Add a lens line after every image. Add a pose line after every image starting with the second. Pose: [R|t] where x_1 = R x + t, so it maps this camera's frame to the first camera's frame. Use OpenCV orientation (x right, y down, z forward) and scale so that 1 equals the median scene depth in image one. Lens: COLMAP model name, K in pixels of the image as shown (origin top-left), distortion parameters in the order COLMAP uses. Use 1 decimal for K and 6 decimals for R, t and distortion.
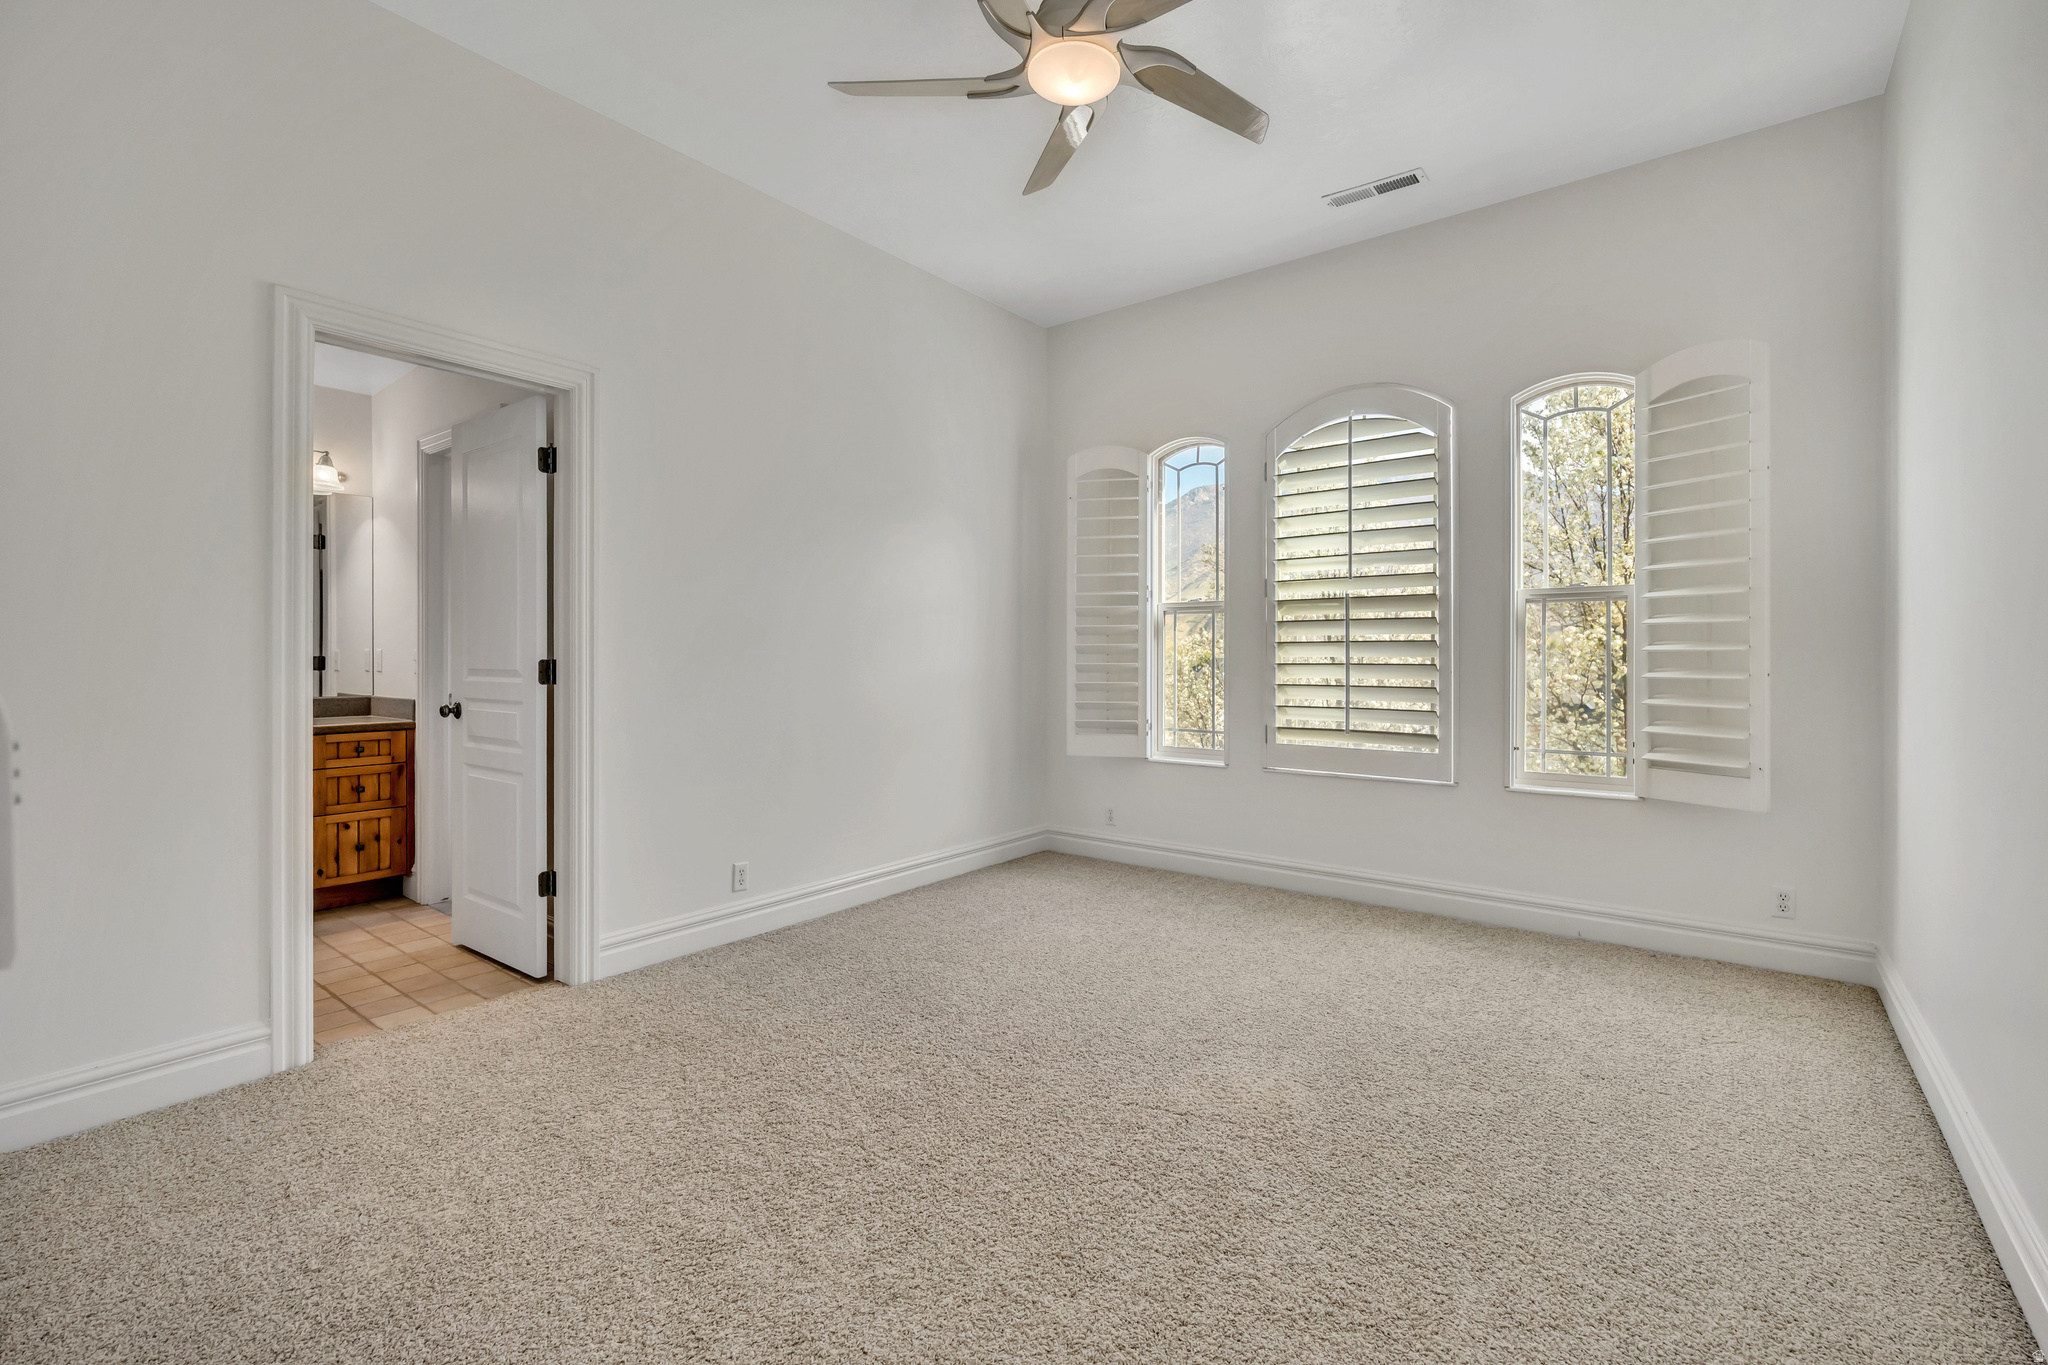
lens RADIAL K [[895.1, 0, 1026.8], [0, 895.1, 664.9], [0, 0, 1]] dist [-0.003690, -0.000085]
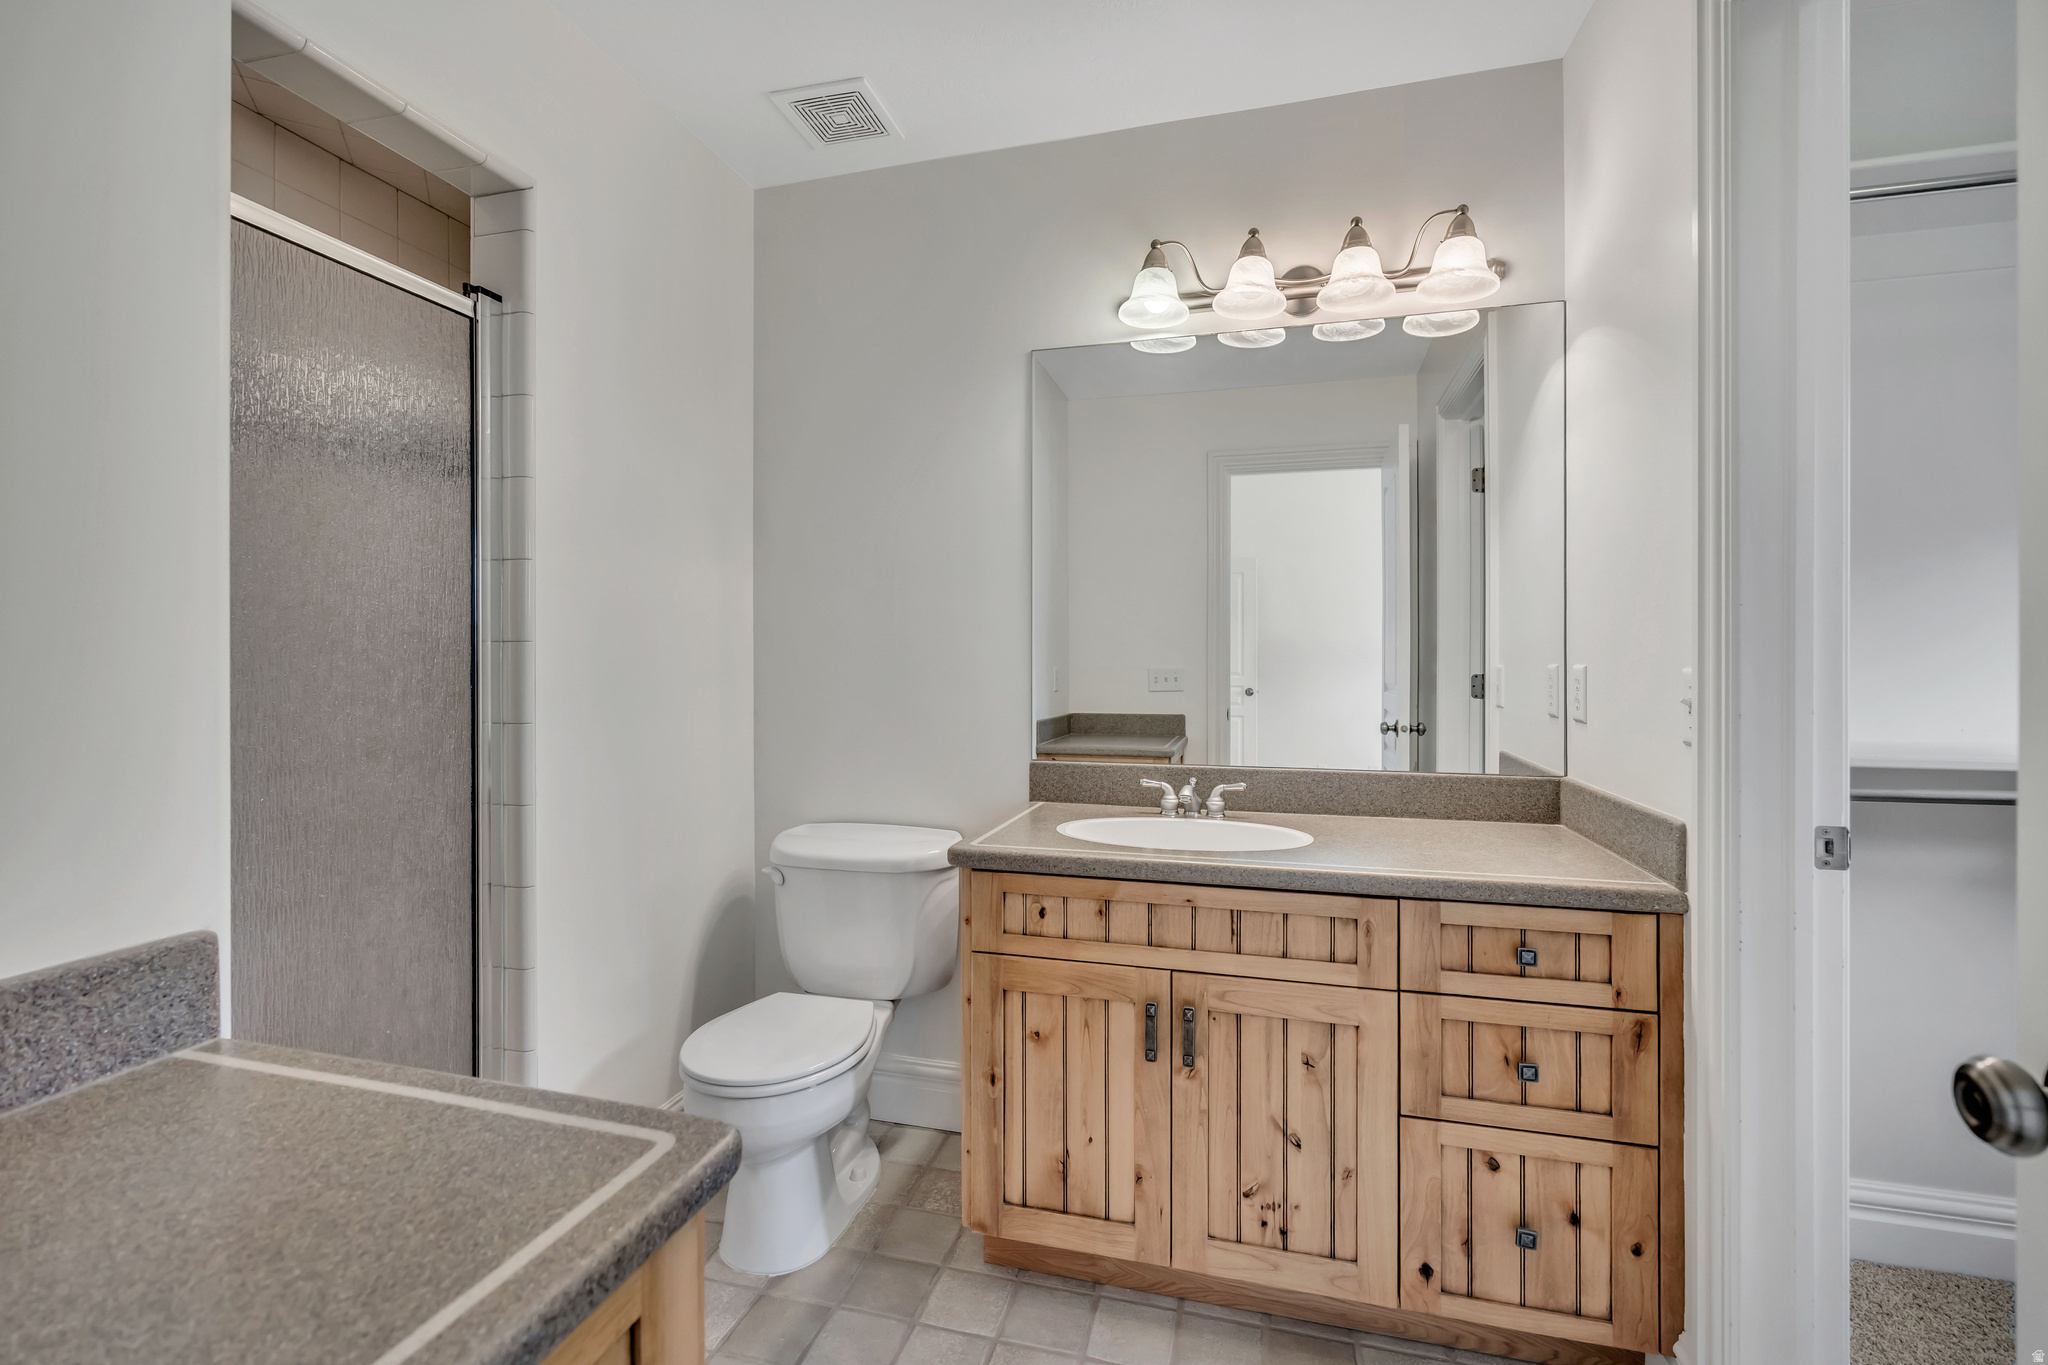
lens RADIAL K [[895.1, 0, 1028.2], [0, 895.1, 663.7], [0, 0, 1]] dist [-0.003690, -0.000085]
pose [[0.373883, 0.000054, -0.927476, -0.486393], [0.002238, 0.999997, 0.000960, -0.019871], [0.927473, -0.002434, 0.373882, 0.676605]]
